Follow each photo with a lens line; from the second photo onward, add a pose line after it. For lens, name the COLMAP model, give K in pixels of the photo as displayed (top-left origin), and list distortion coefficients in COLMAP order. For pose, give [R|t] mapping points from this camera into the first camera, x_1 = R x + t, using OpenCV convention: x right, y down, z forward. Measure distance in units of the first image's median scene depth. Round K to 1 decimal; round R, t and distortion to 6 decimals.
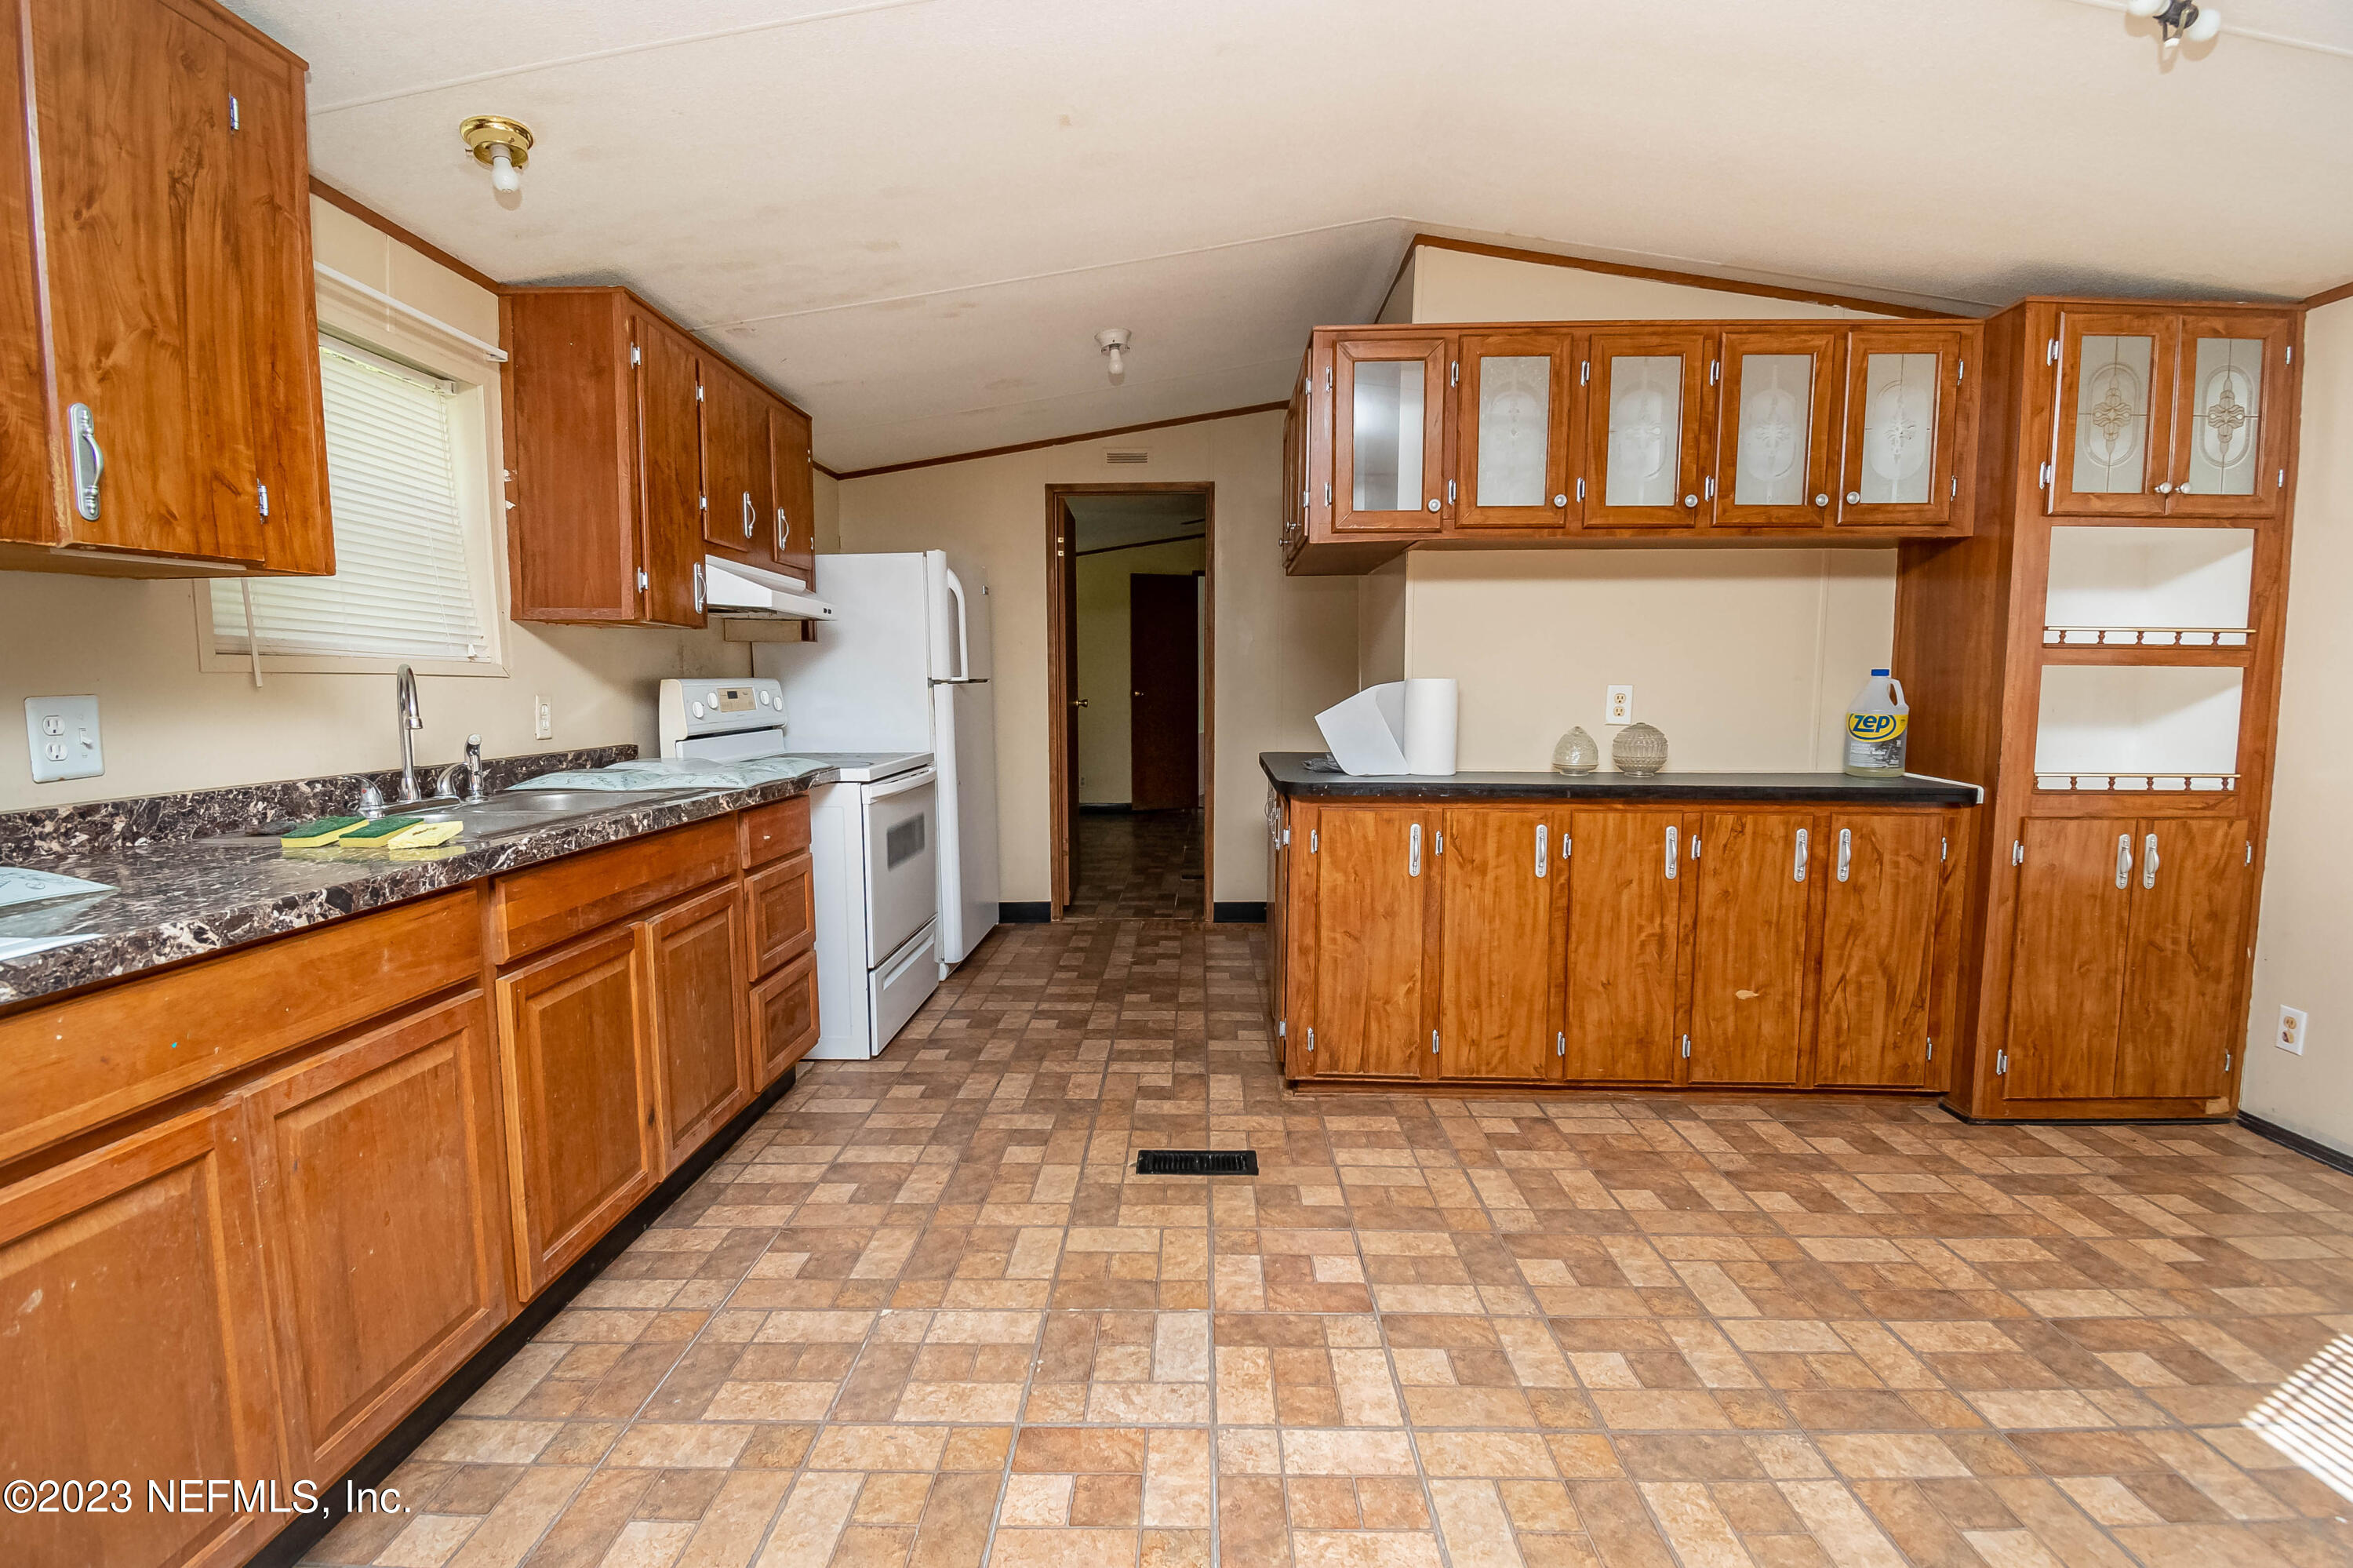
lens RADIAL K [[1077.5, 0, 1194.9], [0, 1077.5, 787.7], [0, 0, 1]] dist [0.027614, -0.030267]
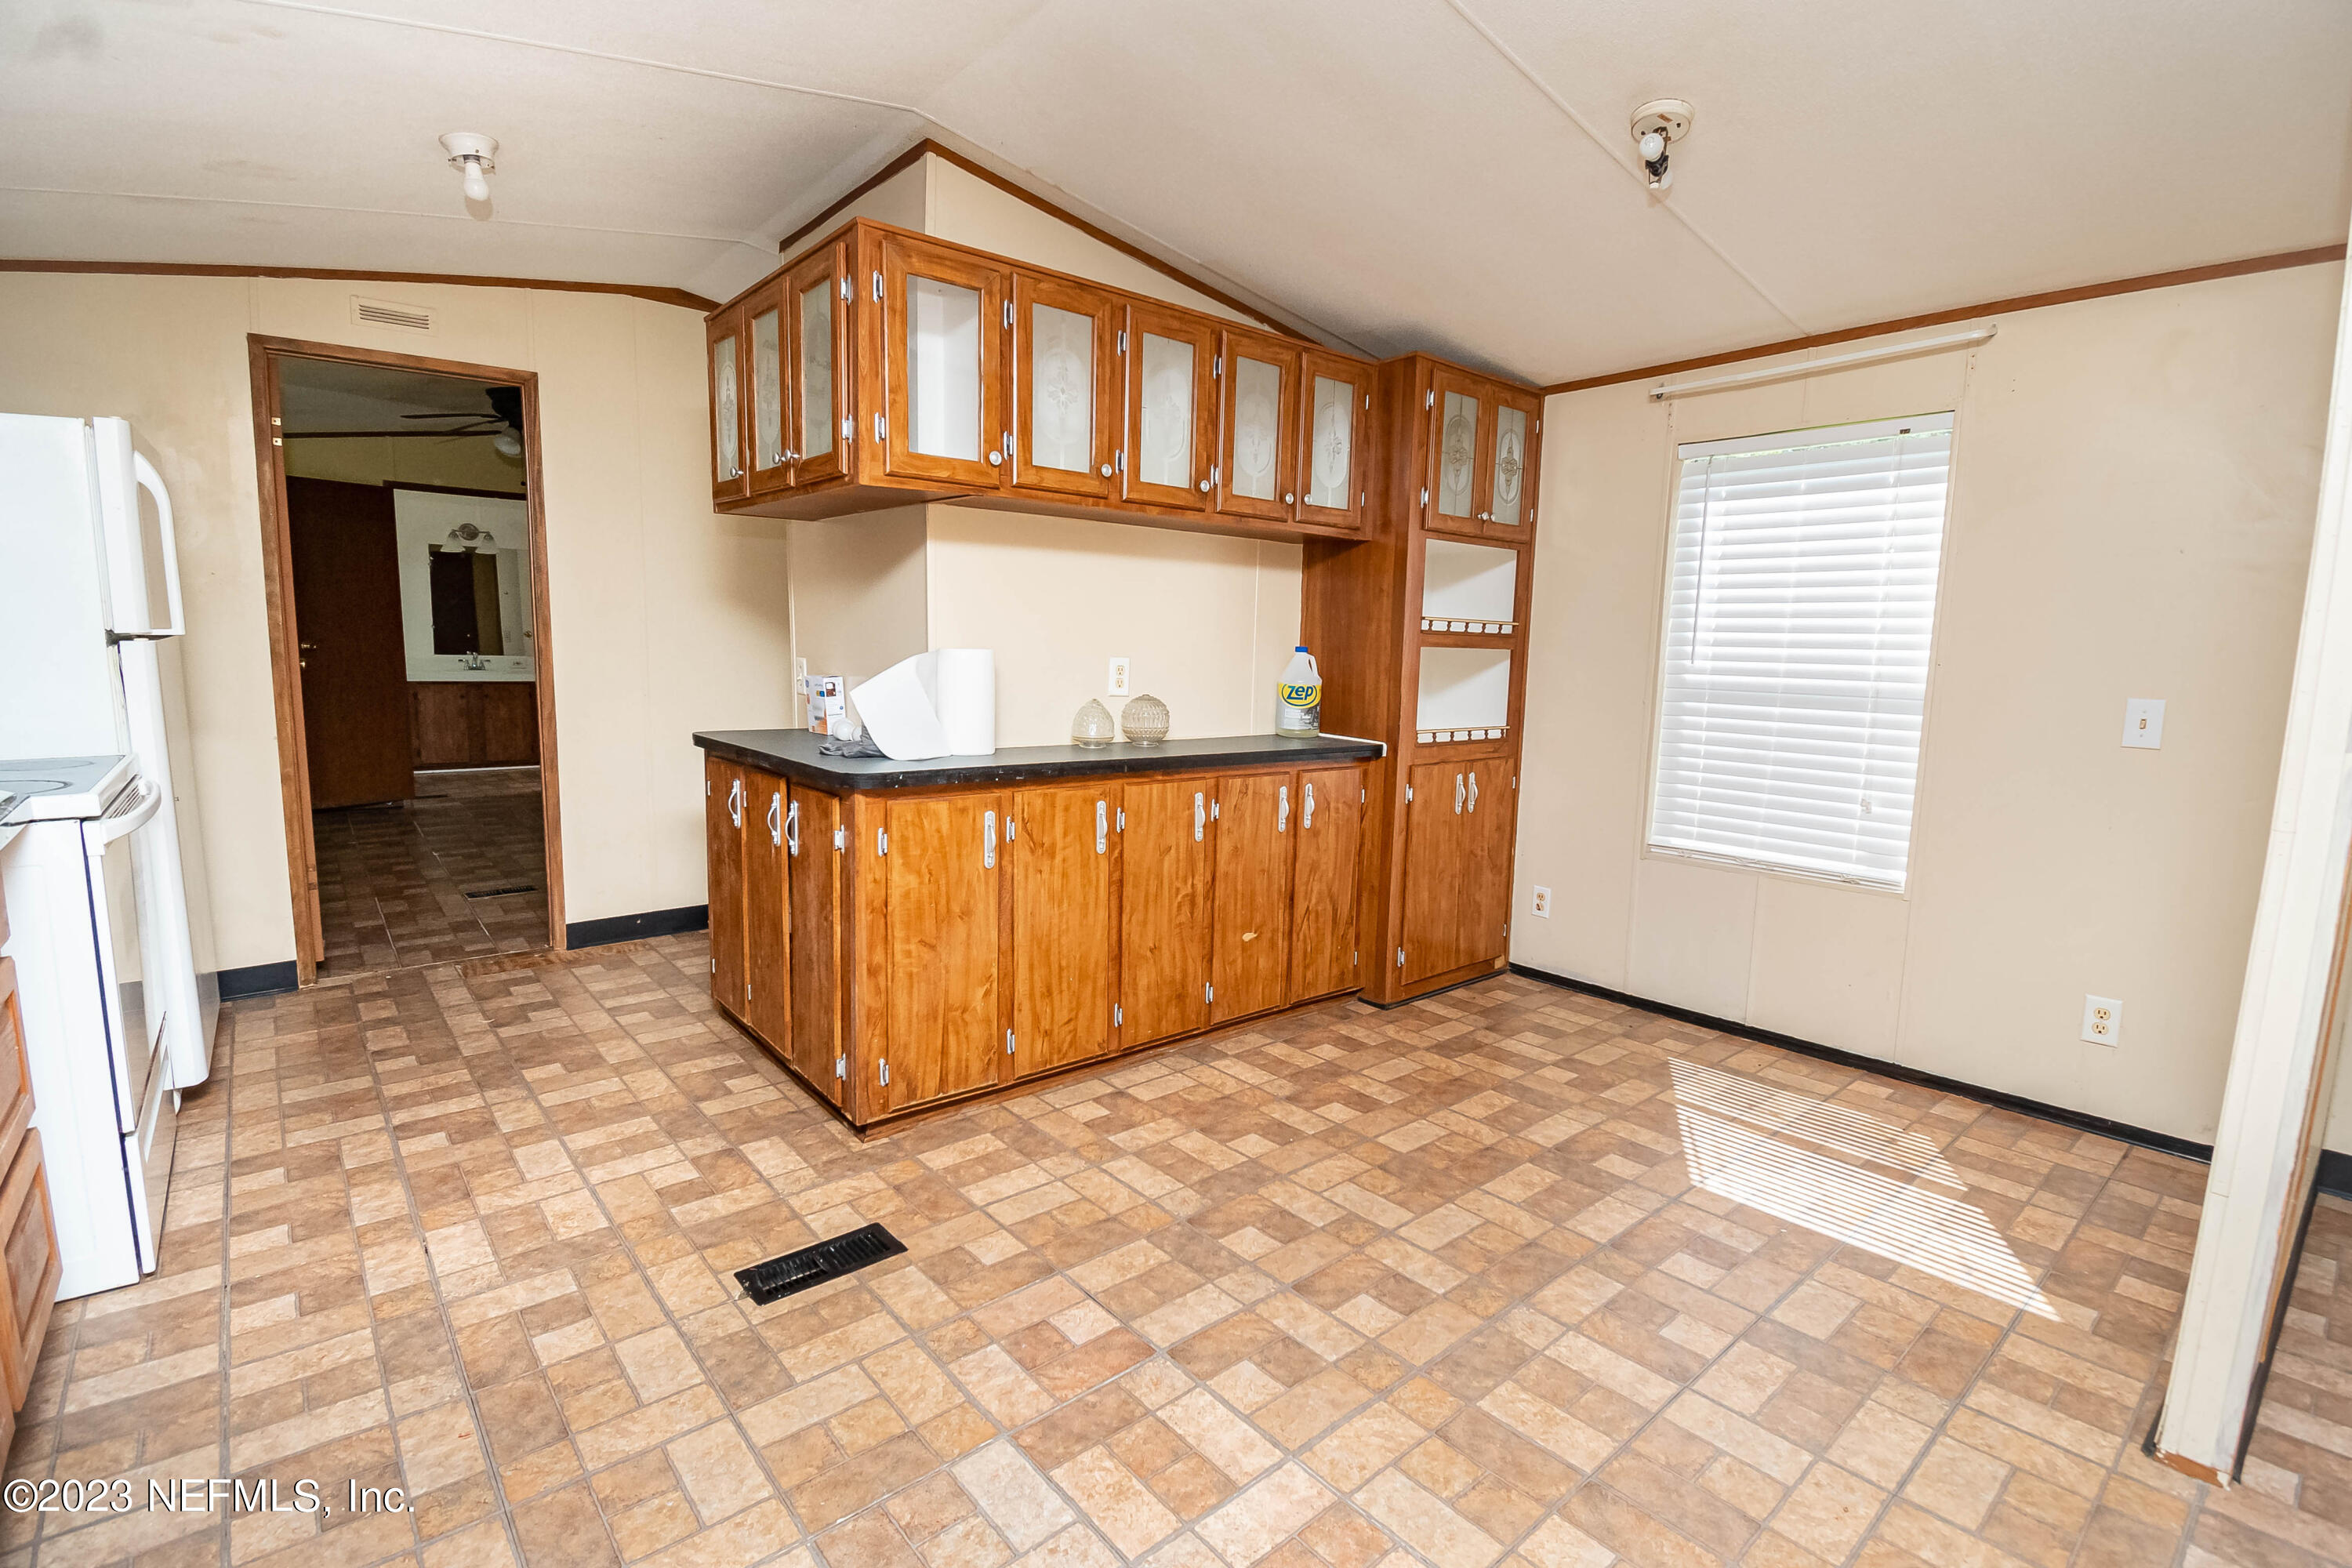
lens RADIAL K [[1077.0, 0, 1194.4], [0, 1077.0, 787.7], [0, 0, 1]] dist [0.027614, -0.030267]
pose [[0.748099, -0.071146, 0.659762, -0.268907], [0.042916, 0.997342, 0.058887, -0.032561], [-0.662198, -0.015738, 0.749164, 0.209160]]
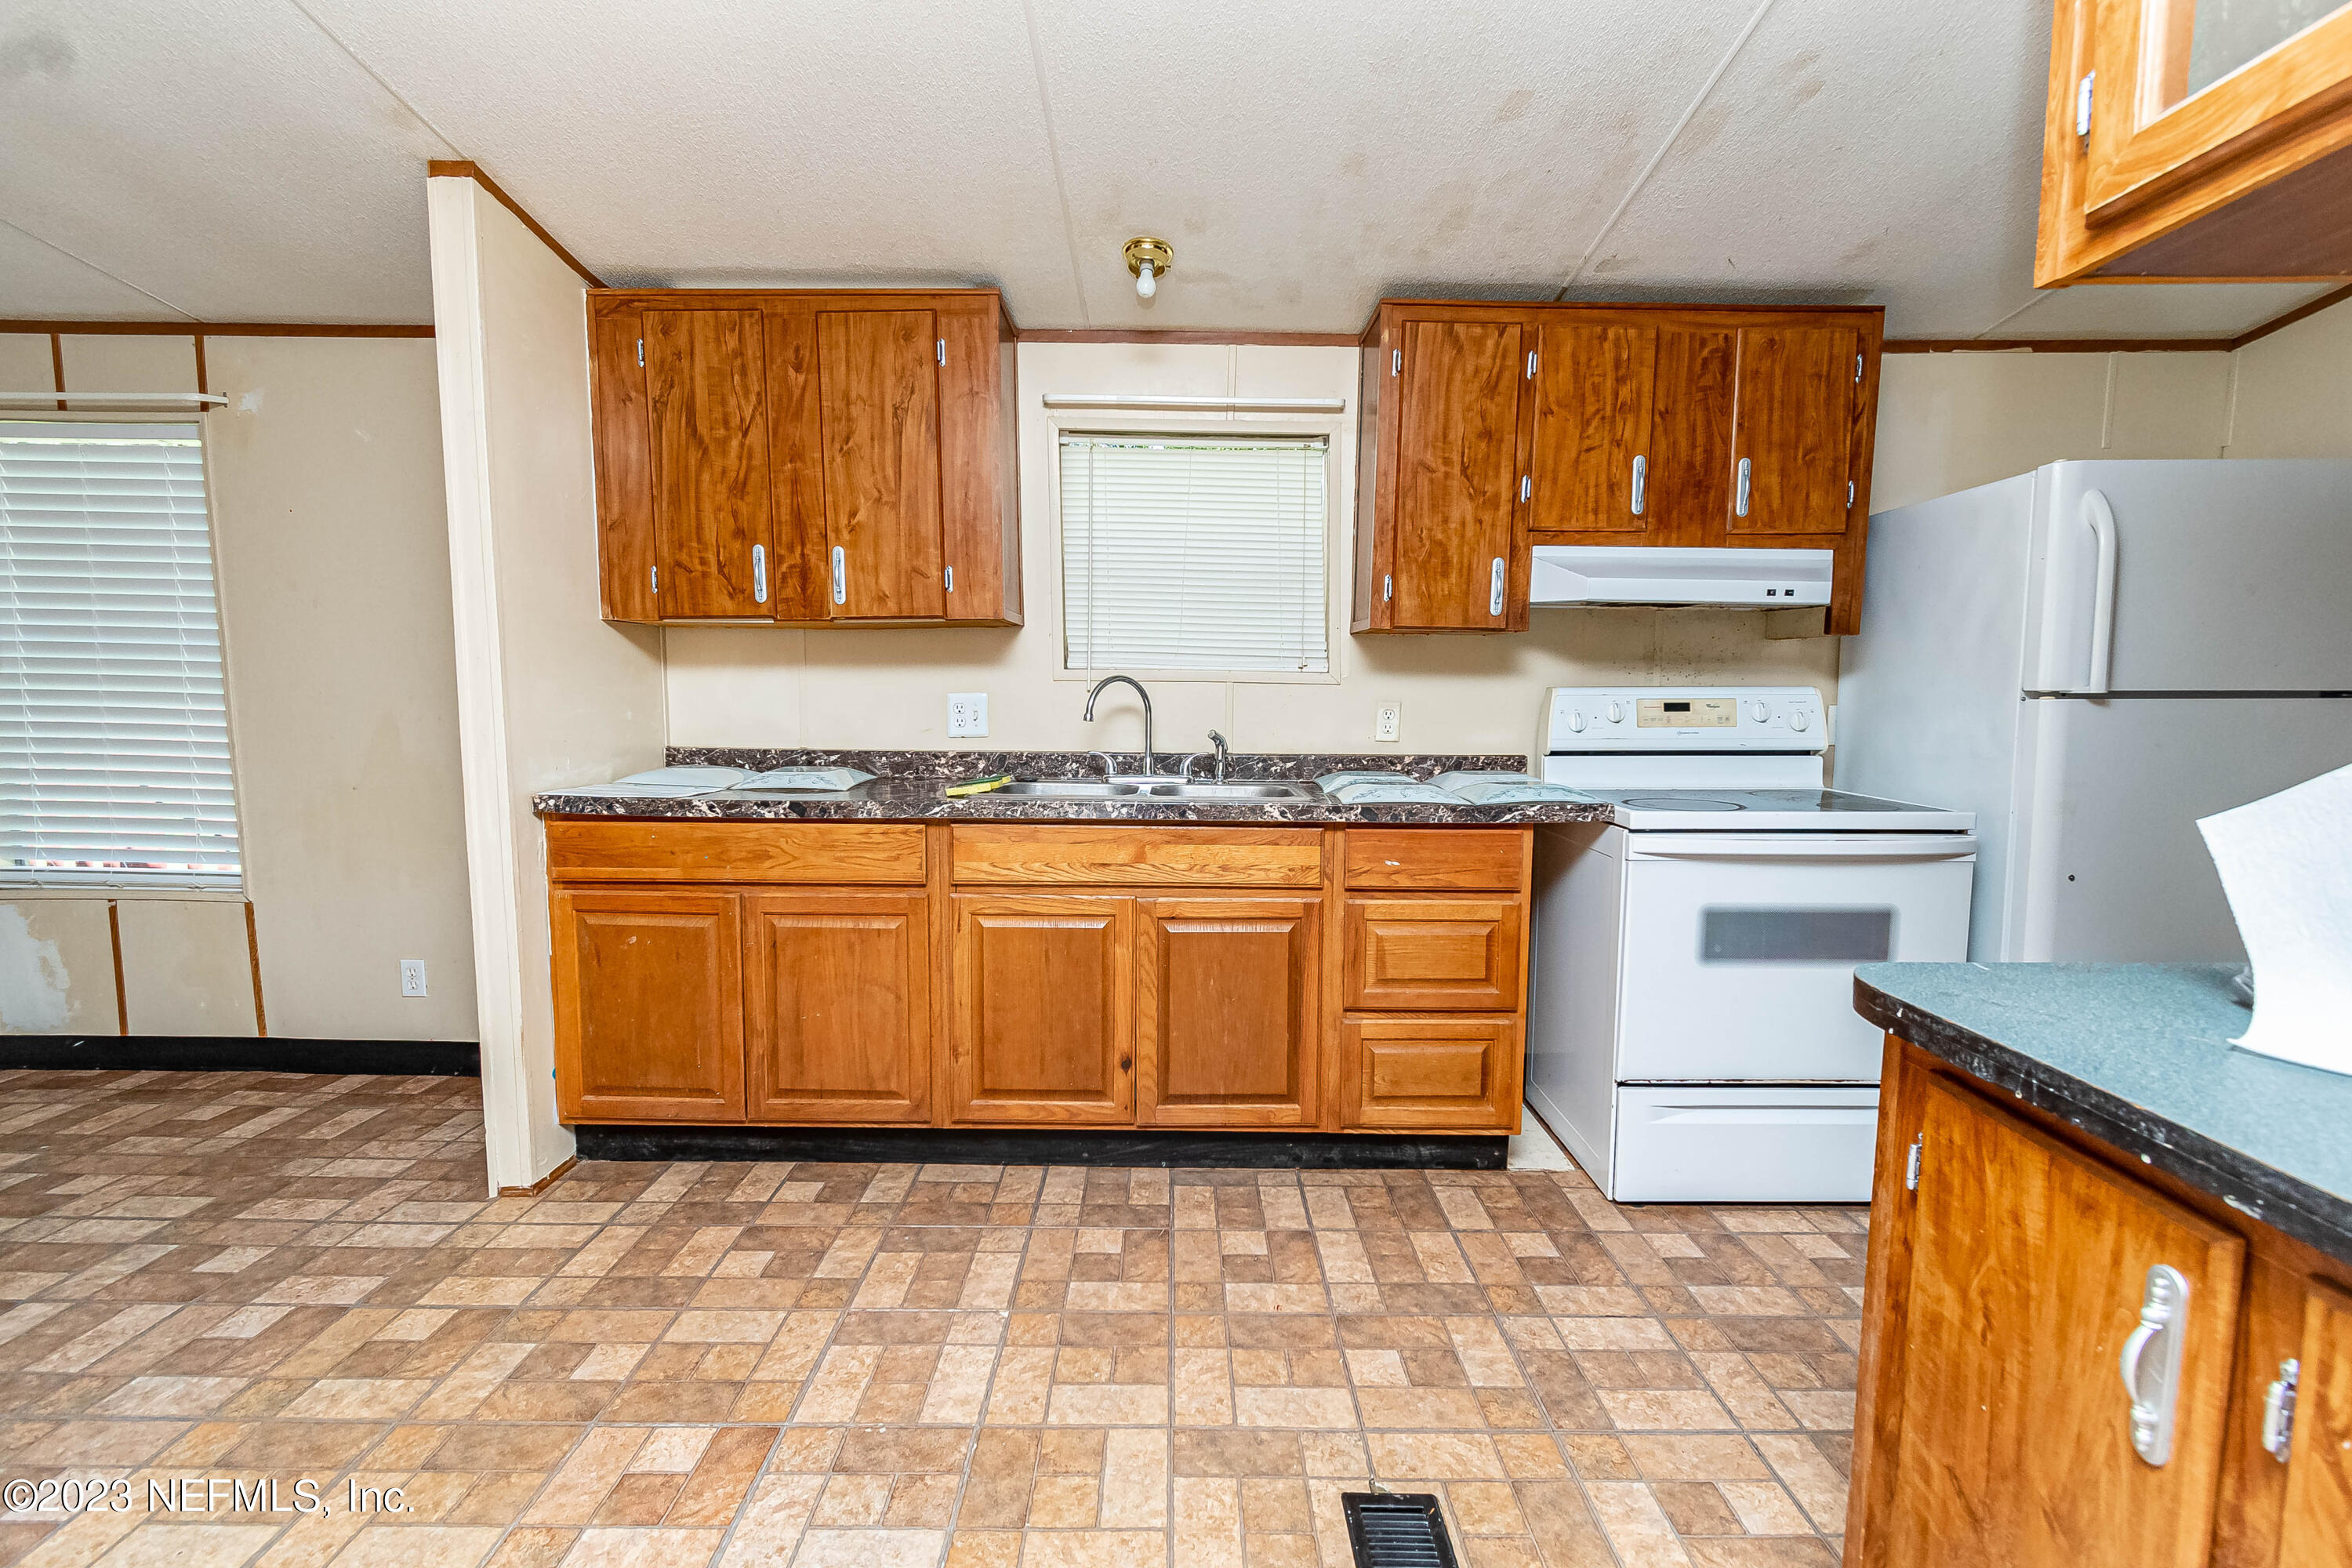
lens RADIAL K [[1053.8, 0, 1179.7], [0, 1053.8, 788.9], [0, 0, 1]] dist [0.000262, 0.000084]
pose [[0.002654, 0.100877, -0.994895, 0.447903], [-0.103958, 0.989536, 0.100057, -0.080410], [0.994578, 0.103162, 0.013113, 0.765754]]
